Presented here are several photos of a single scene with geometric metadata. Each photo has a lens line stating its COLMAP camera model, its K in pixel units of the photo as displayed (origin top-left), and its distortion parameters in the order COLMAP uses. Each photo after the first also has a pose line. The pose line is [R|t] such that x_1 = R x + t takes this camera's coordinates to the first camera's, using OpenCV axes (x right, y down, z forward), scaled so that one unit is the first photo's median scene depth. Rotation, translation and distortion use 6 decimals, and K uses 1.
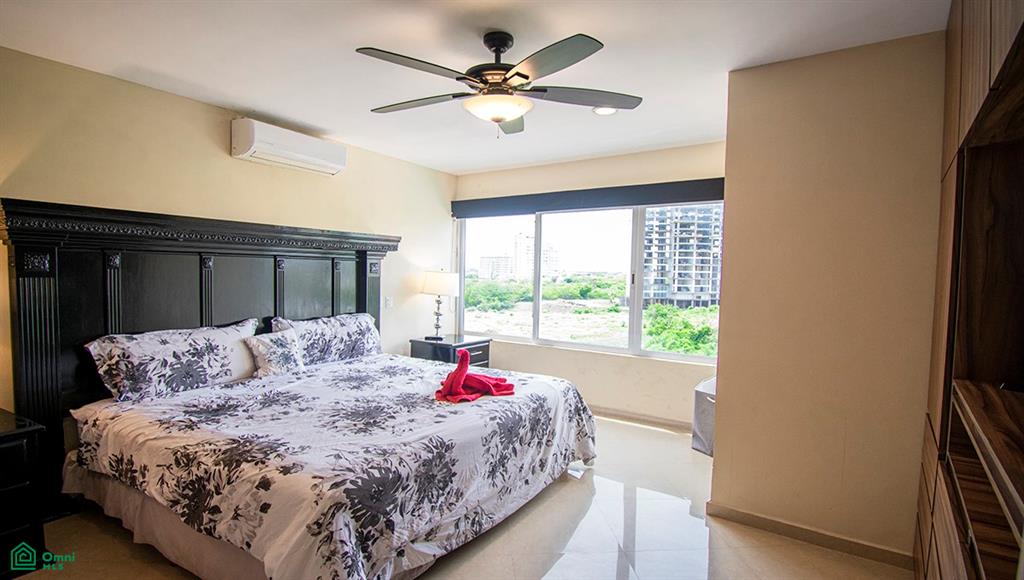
lens RADIAL K [[501.1, 0, 518.4], [0, 501.1, 295.8], [0, 0, 1]] dist [0.004993, 0.000000]
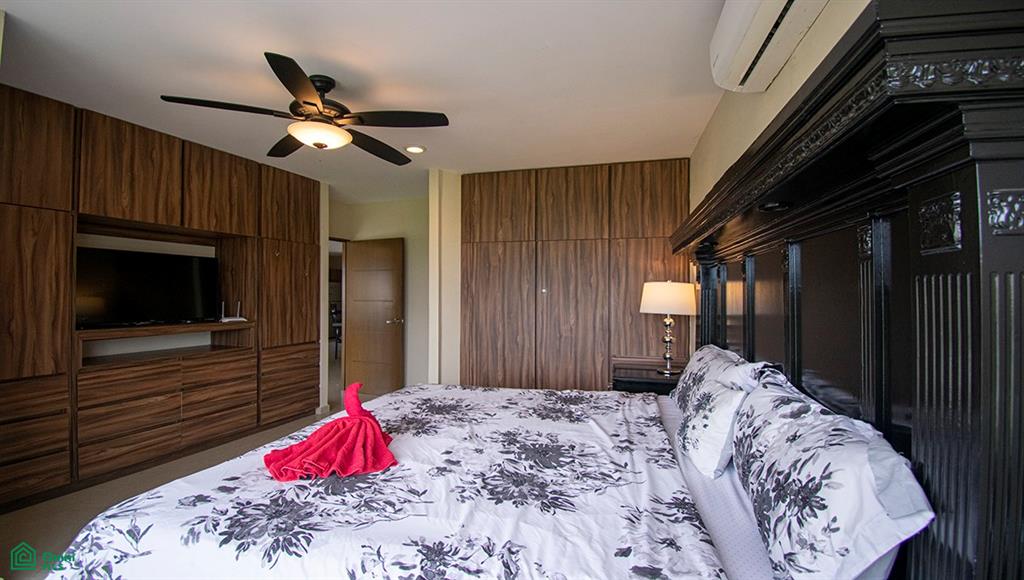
lens RADIAL K [[451.9, 0, 519.2], [0, 451.9, 292.0], [0, 0, 1]] dist [-0.000391, -0.007541]
pose [[-0.956578, -0.017779, -0.290933, -0.145982], [-0.029908, 0.998857, 0.037295, -0.049709], [0.289938, 0.044377, -0.956016, 1.653845]]
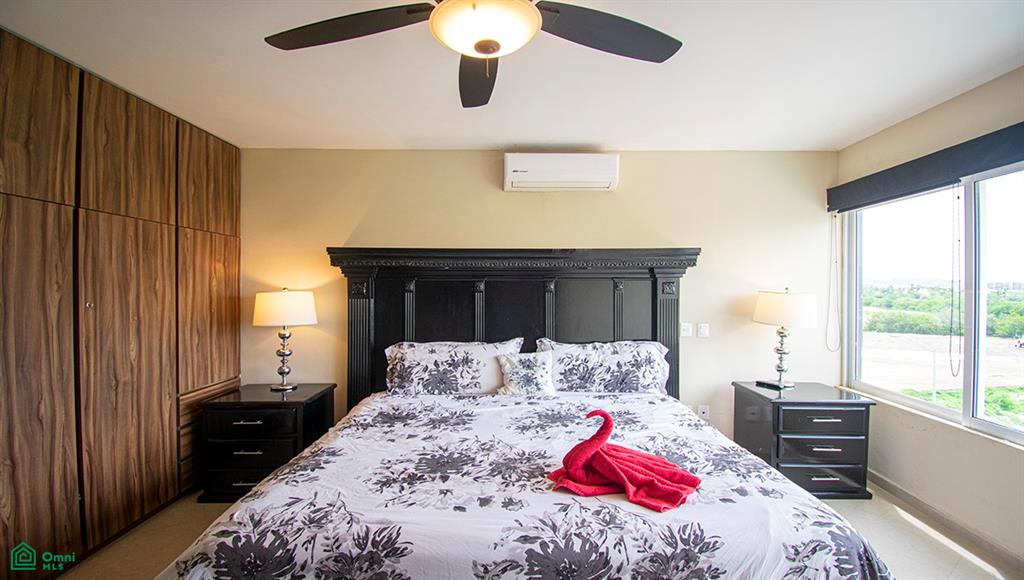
lens RADIAL K [[451.9, 0, 510.7], [0, 451.9, 286.9], [0, 0, 1]] dist [-0.000391, -0.007541]
pose [[0.503107, -0.020293, -0.863986, 0.341150], [-0.032968, 0.998546, -0.042652, -0.024162], [0.863595, 0.049942, 0.501707, 0.591682]]
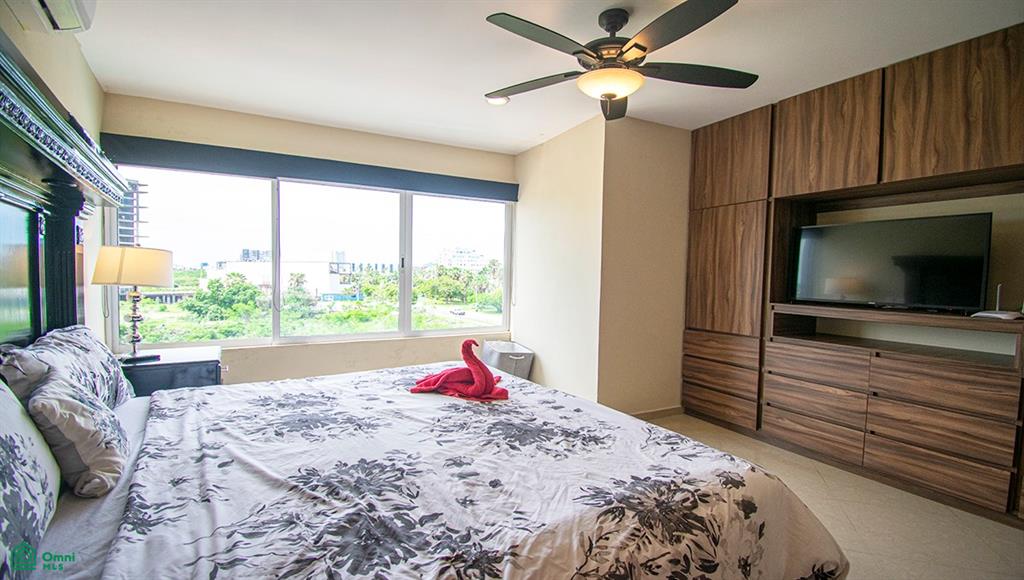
lens RADIAL K [[451.9, 0, 509.0], [0, 451.9, 291.1], [0, 0, 1]] dist [-0.000391, -0.007541]
pose [[0.447577, -0.046413, 0.893040, -0.751651], [0.038543, 0.998725, 0.032588, 0.004974], [-0.893414, 0.019834, 0.448796, 0.599361]]
